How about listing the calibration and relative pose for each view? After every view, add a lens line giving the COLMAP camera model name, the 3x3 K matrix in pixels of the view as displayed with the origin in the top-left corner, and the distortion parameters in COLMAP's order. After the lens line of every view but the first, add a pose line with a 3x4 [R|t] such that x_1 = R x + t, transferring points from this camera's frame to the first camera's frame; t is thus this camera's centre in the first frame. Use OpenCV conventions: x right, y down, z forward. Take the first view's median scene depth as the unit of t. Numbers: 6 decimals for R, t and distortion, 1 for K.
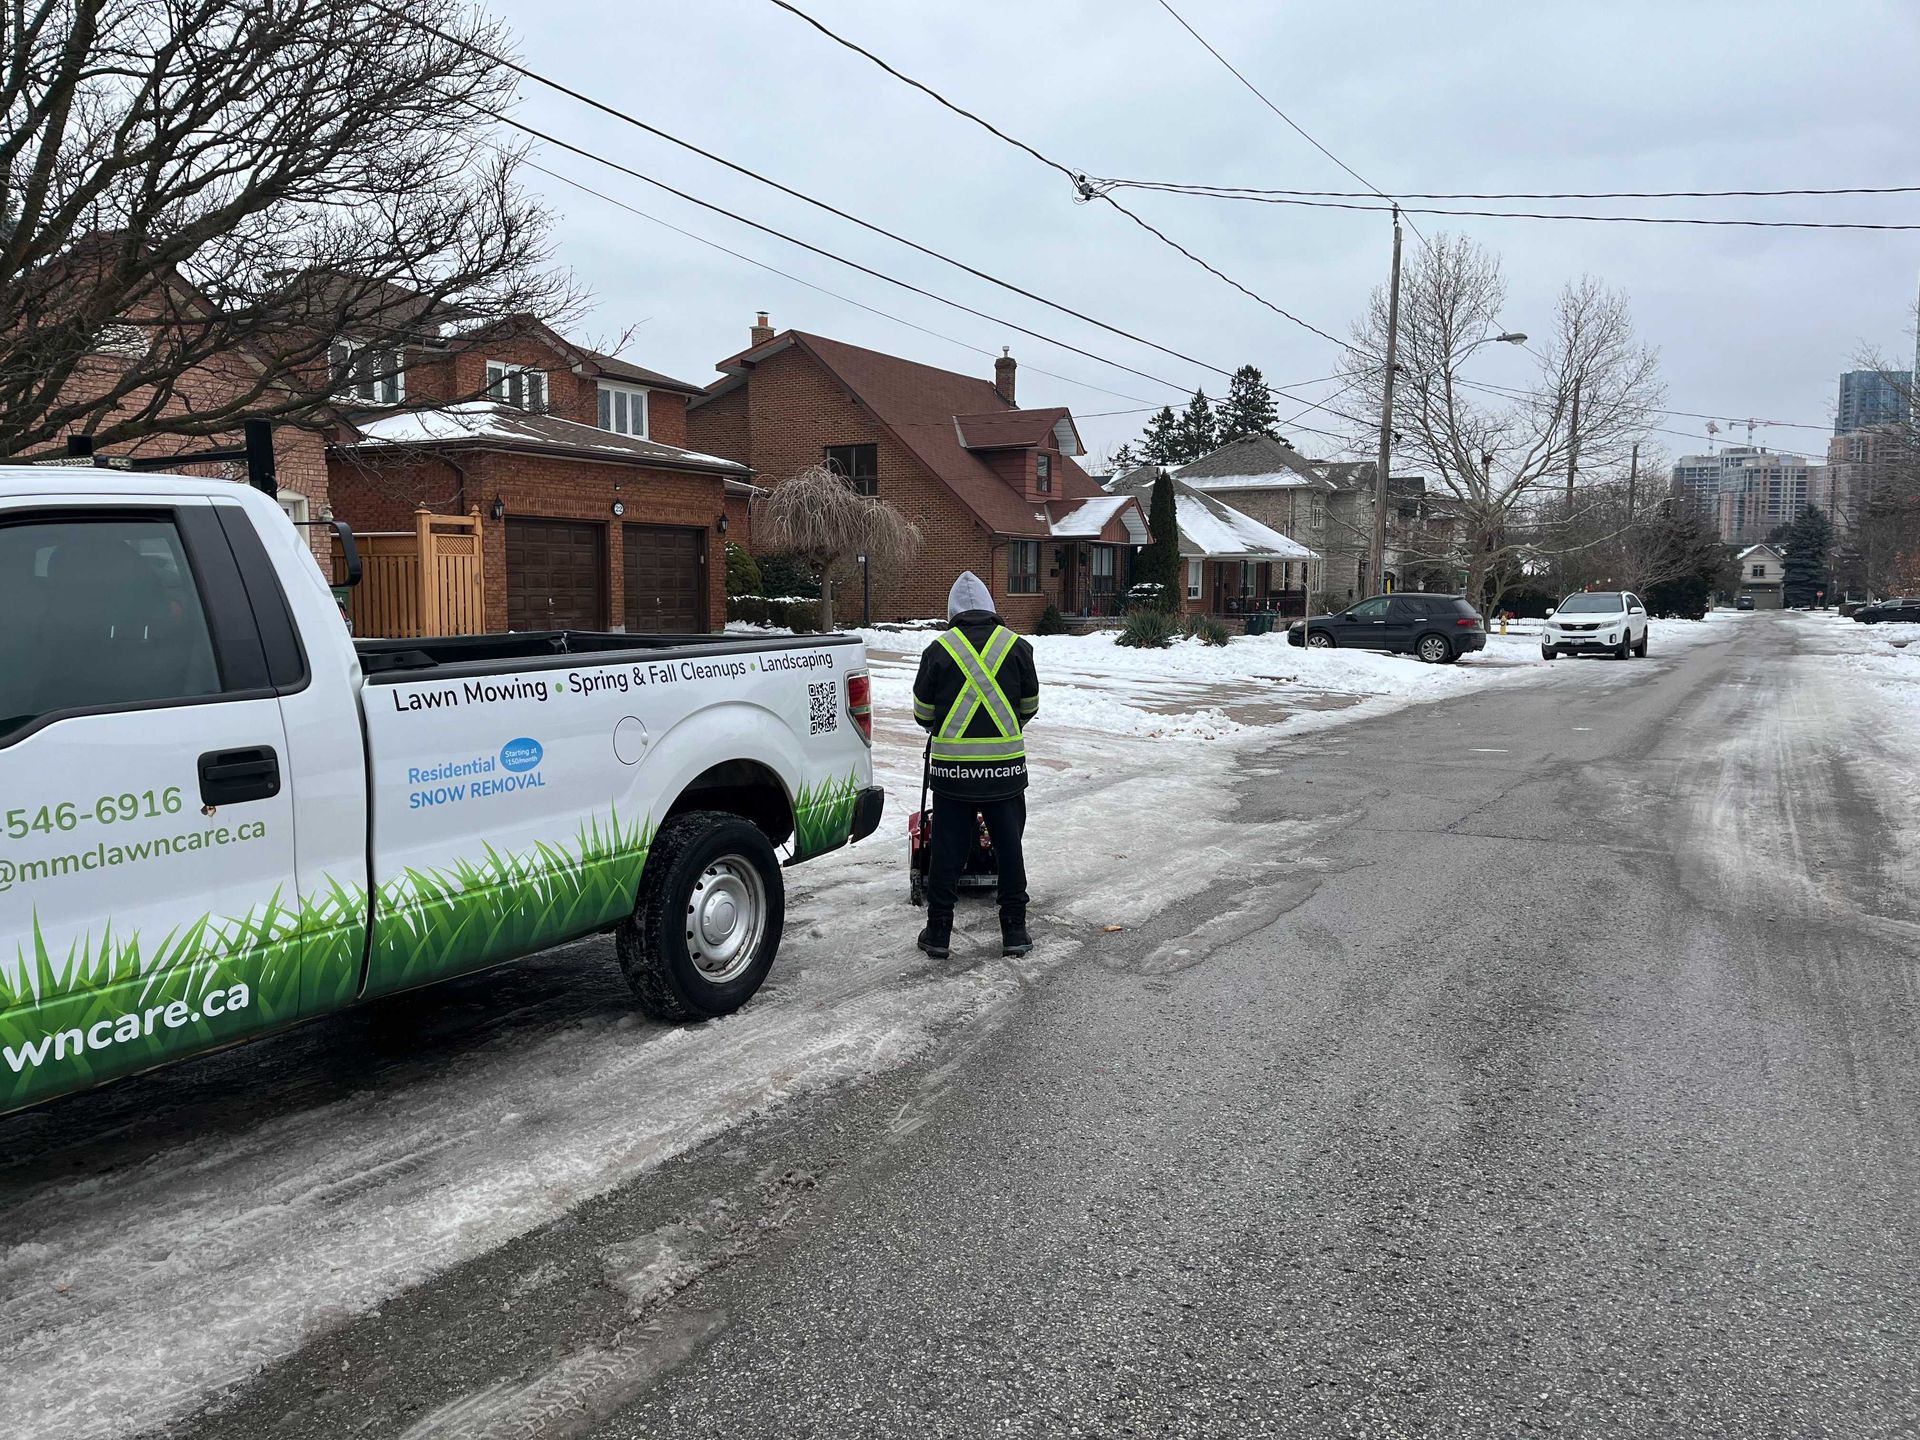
lens RADIAL K [[1473.2, 0, 960.0], [0, 1473.2, 720.0], [0, 0, 1]] dist [0.086798, -0.123376]
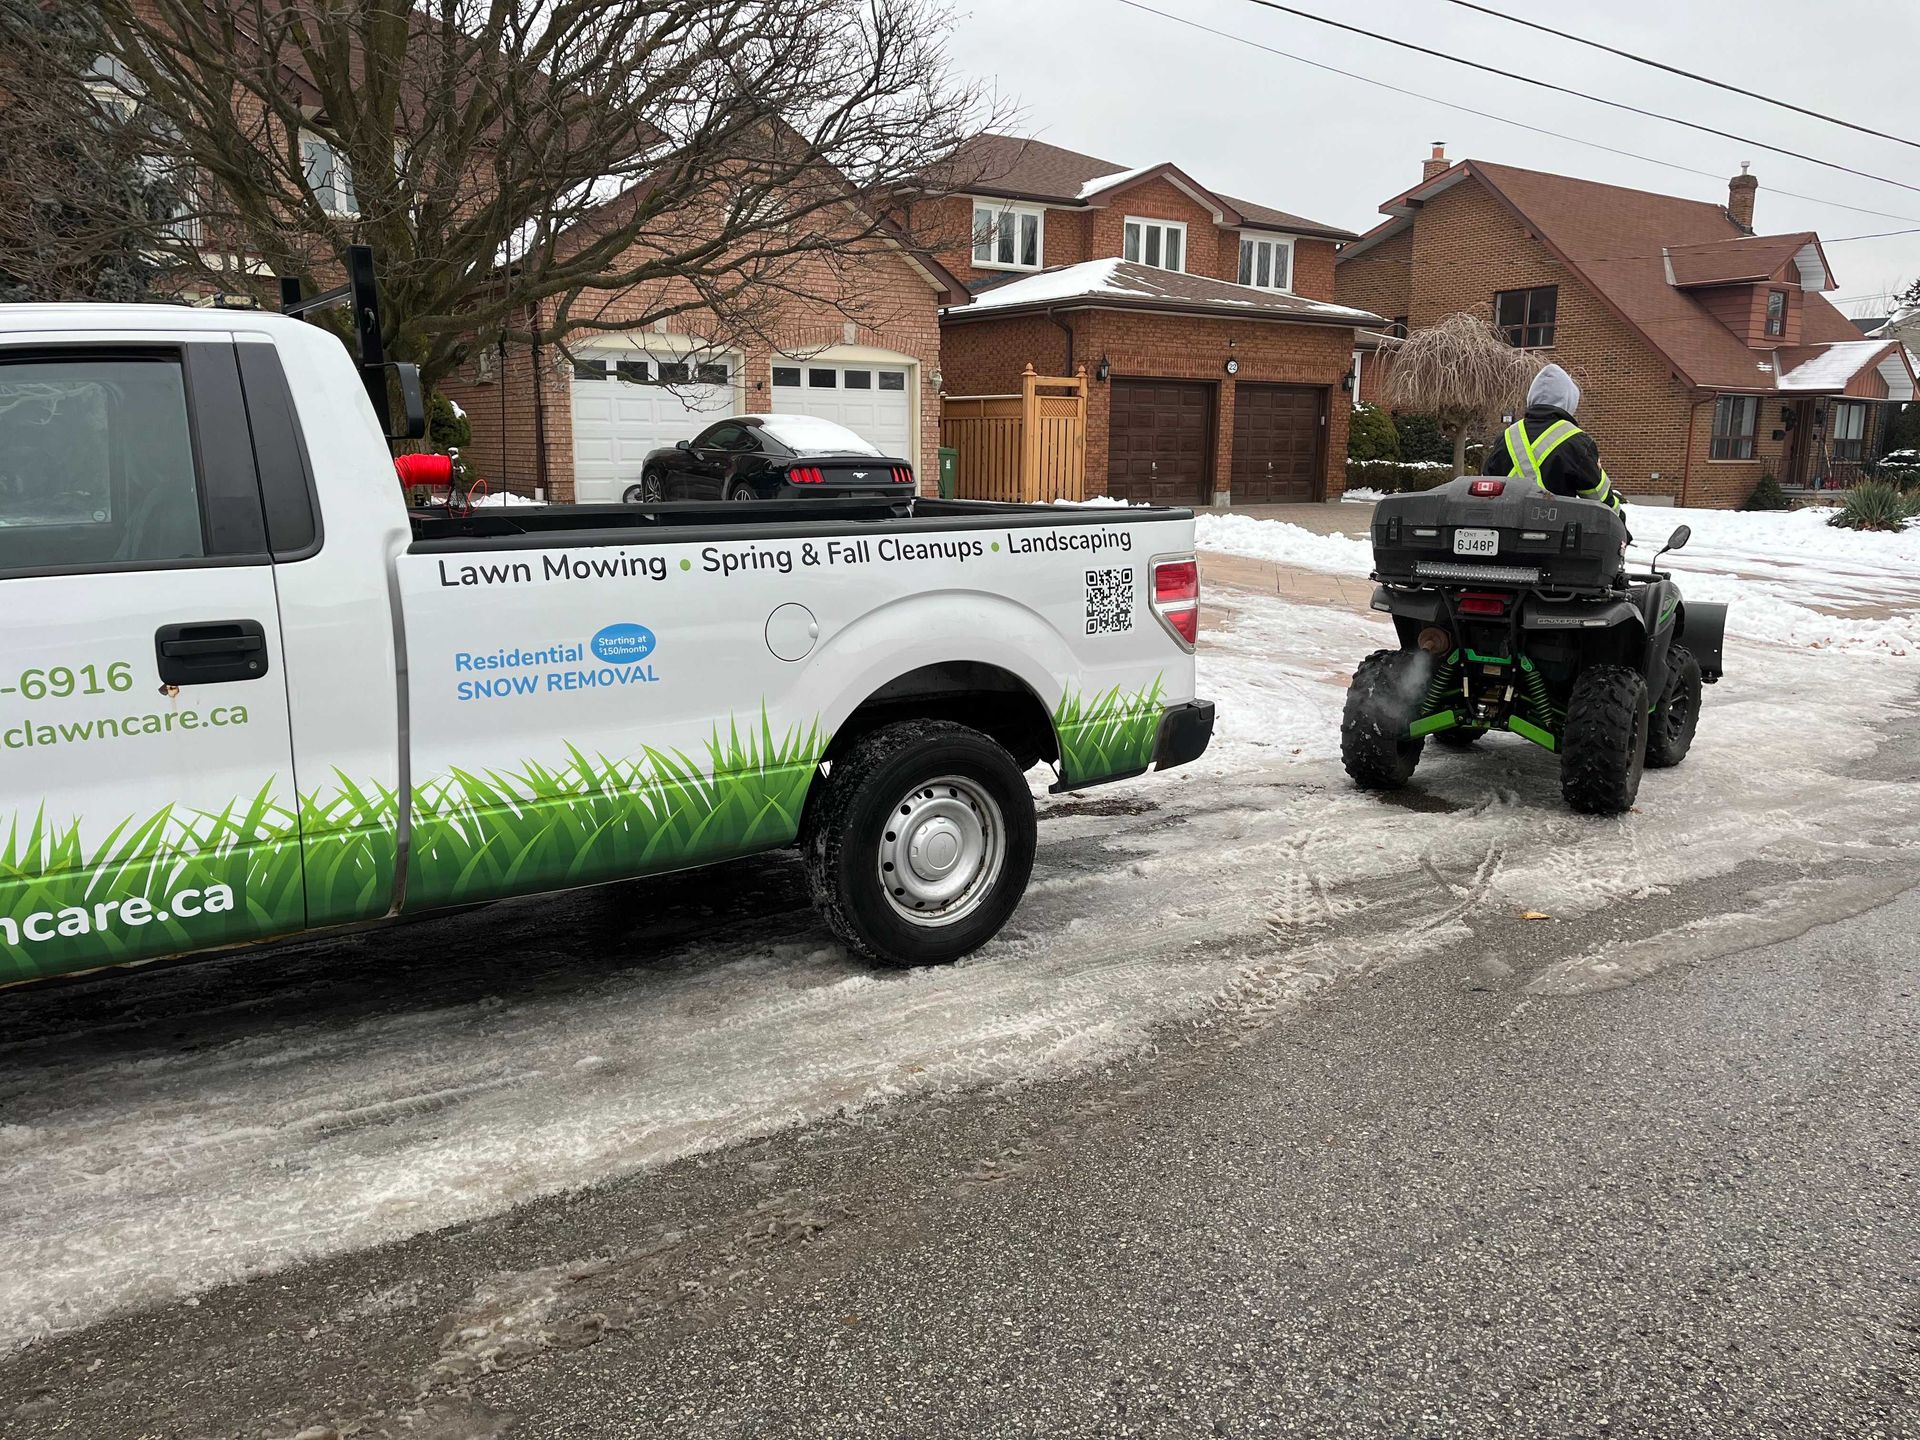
lens RADIAL K [[1473.2, 0, 960.0], [0, 1473.2, 720.0], [0, 0, 1]] dist [0.086798, -0.123376]
pose [[0.898681, 0.087249, -0.429838, 0.208966], [-0.048459, 0.993766, 0.100401, -0.023427], [0.435918, -0.069399, 0.897307, 0.280823]]
